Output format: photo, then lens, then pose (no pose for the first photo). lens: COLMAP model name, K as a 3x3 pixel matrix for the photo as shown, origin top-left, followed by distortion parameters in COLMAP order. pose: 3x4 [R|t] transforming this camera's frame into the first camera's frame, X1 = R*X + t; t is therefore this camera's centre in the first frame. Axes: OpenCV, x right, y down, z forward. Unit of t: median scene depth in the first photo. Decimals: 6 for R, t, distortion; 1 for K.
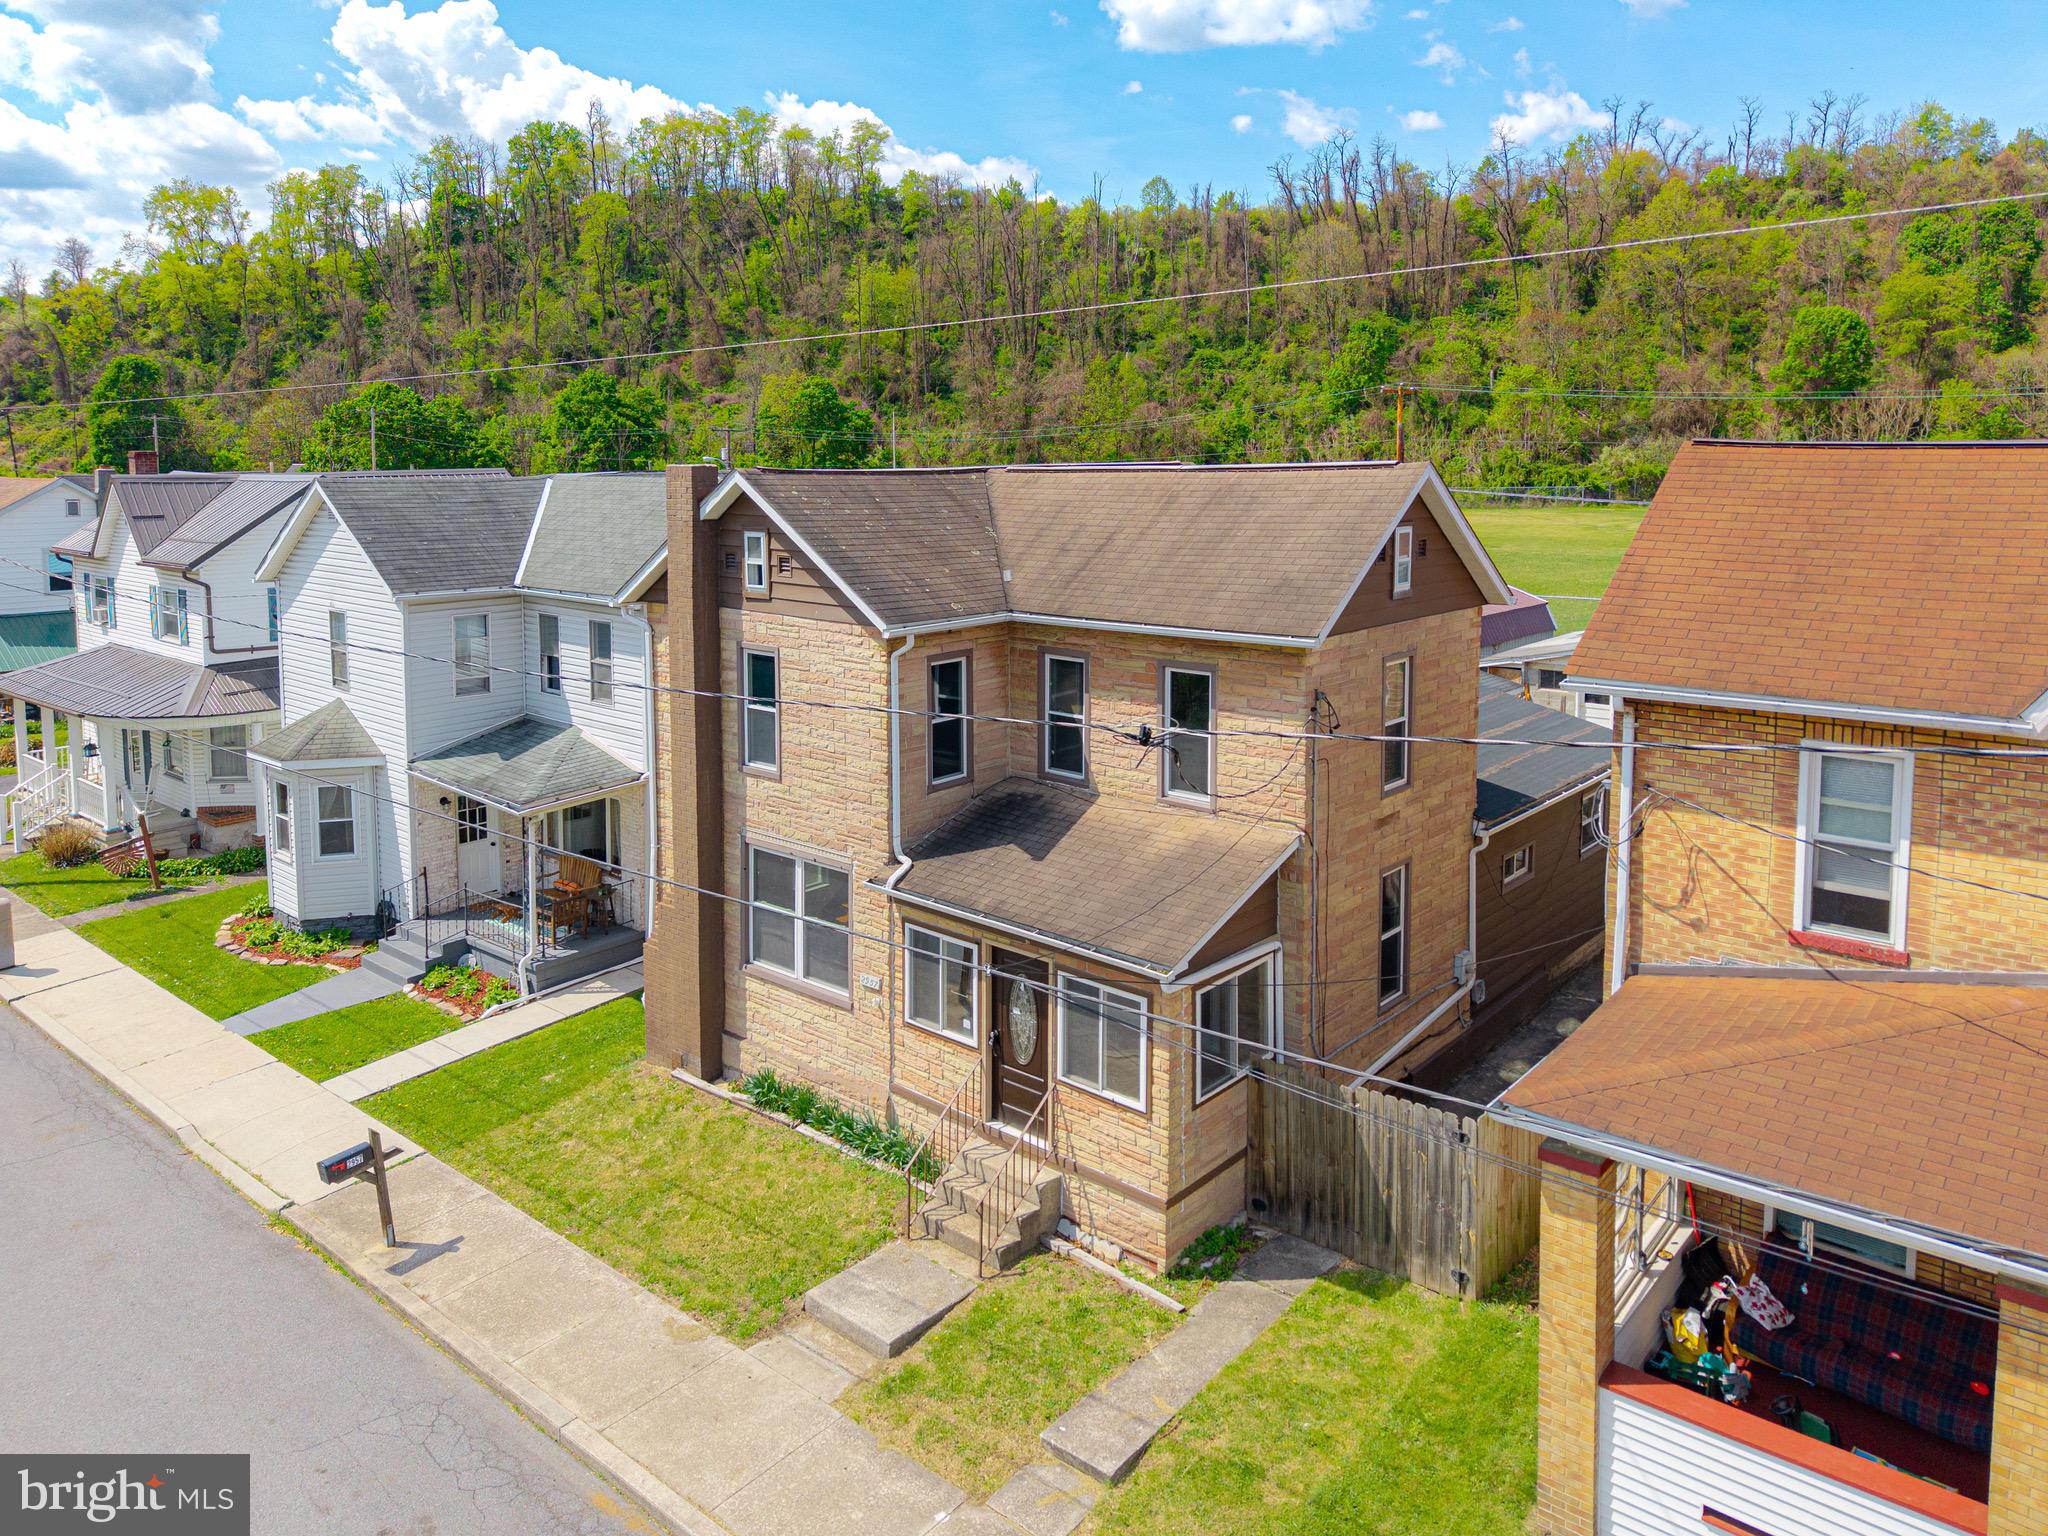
lens RADIAL K [[1369.1, 0, 1024.0], [0, 1369.1, 768.0], [0, 0, 1]] dist [0.016526, -0.011145]
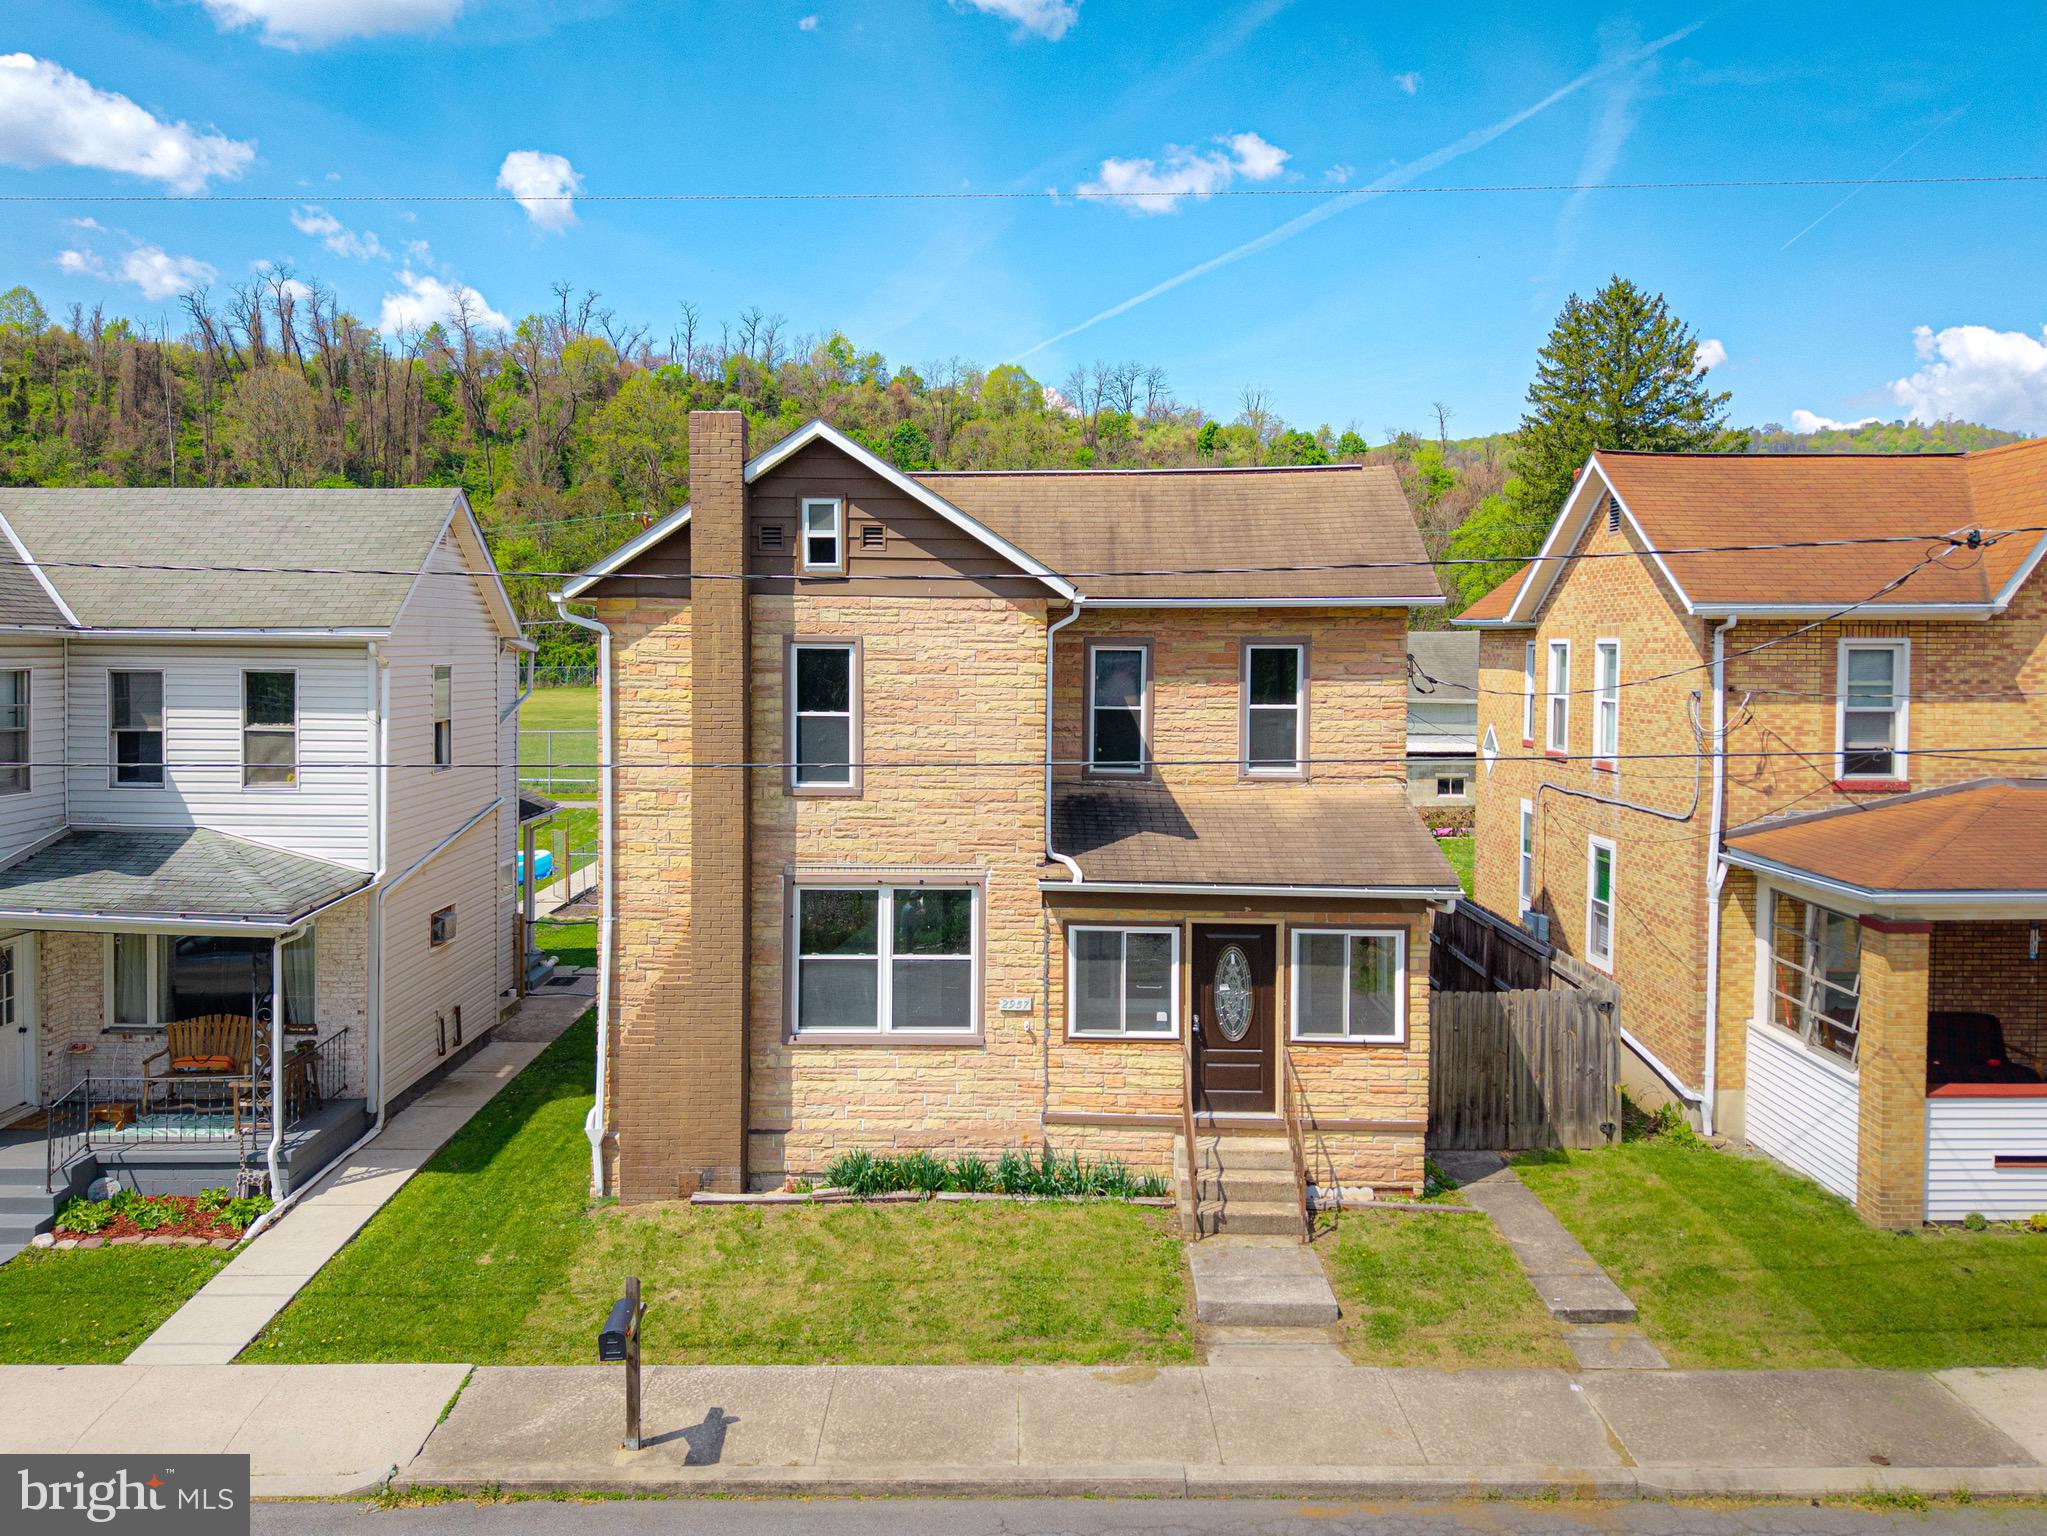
lens RADIAL K [[1447.2, 0, 1023.2], [0, 1447.2, 891.1], [0, 0, 1]] dist [0.023486, -0.021146]
pose [[0.779300, -0.100846, 0.618483, -0.720674], [0.132432, 0.991178, -0.005251, 0.092995], [-0.612497, 0.085999, 0.785781, 0.265070]]
